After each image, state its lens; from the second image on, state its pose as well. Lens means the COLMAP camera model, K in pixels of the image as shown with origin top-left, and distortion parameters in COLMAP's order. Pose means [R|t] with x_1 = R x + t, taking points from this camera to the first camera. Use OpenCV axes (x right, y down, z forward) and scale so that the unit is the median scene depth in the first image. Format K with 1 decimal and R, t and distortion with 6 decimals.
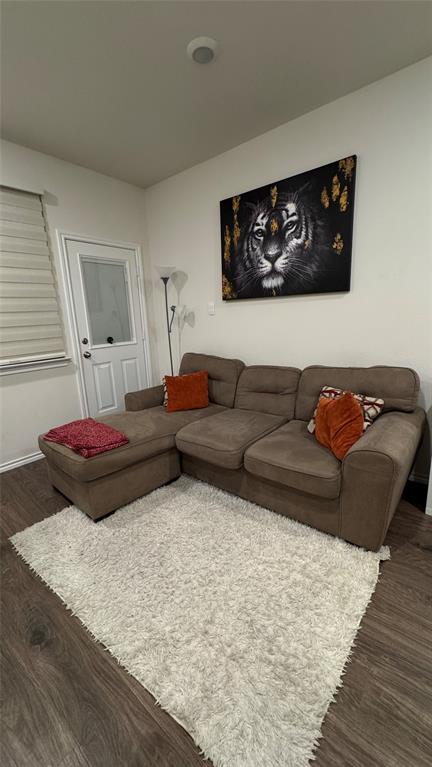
lens RADIAL K [[305.8, 0, 216.0], [0, 305.8, 383.5], [0, 0, 1]] dist [-0.001935, -0.000001]
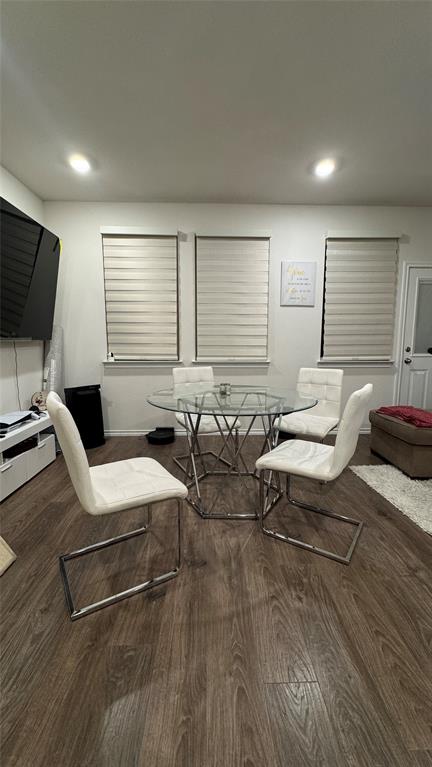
lens RADIAL K [[305.8, 0, 216.0], [0, 305.8, 383.5], [0, 0, 1]] dist [-0.001935, -0.000001]
pose [[0.661377, 0.136303, -0.737564, -0.028906], [-0.189015, 0.981901, 0.011966, 0.137445], [0.725847, 0.131496, 0.675171, -0.383475]]
